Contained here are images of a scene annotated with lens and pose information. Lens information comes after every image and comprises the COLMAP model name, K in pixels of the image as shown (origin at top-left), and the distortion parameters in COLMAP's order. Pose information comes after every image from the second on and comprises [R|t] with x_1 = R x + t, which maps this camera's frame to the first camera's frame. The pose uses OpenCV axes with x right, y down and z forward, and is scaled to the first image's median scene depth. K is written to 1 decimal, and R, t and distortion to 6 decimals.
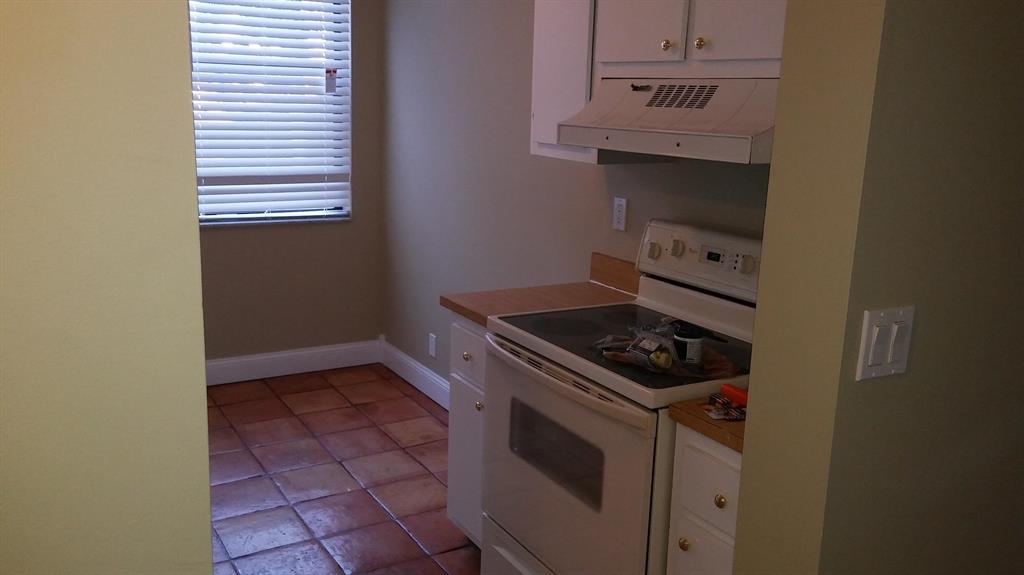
lens RADIAL K [[852.1, 0, 511.2], [0, 852.1, 286.1], [0, 0, 1]] dist [0.052474, -0.000104]
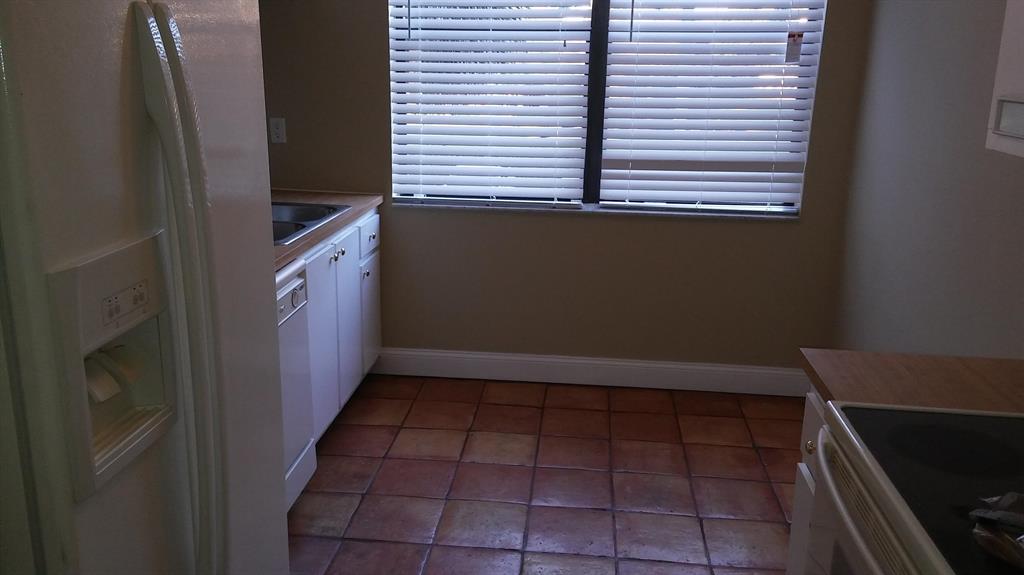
lens RADIAL K [[852.1, 0, 508.4], [0, 852.1, 289.3], [0, 0, 1]] dist [0.052474, -0.000104]
pose [[0.808019, 0.129818, -0.574676, 0.069682], [-0.120049, 0.991236, 0.055124, -0.024409], [0.576796, 0.024448, 0.816522, 0.183135]]
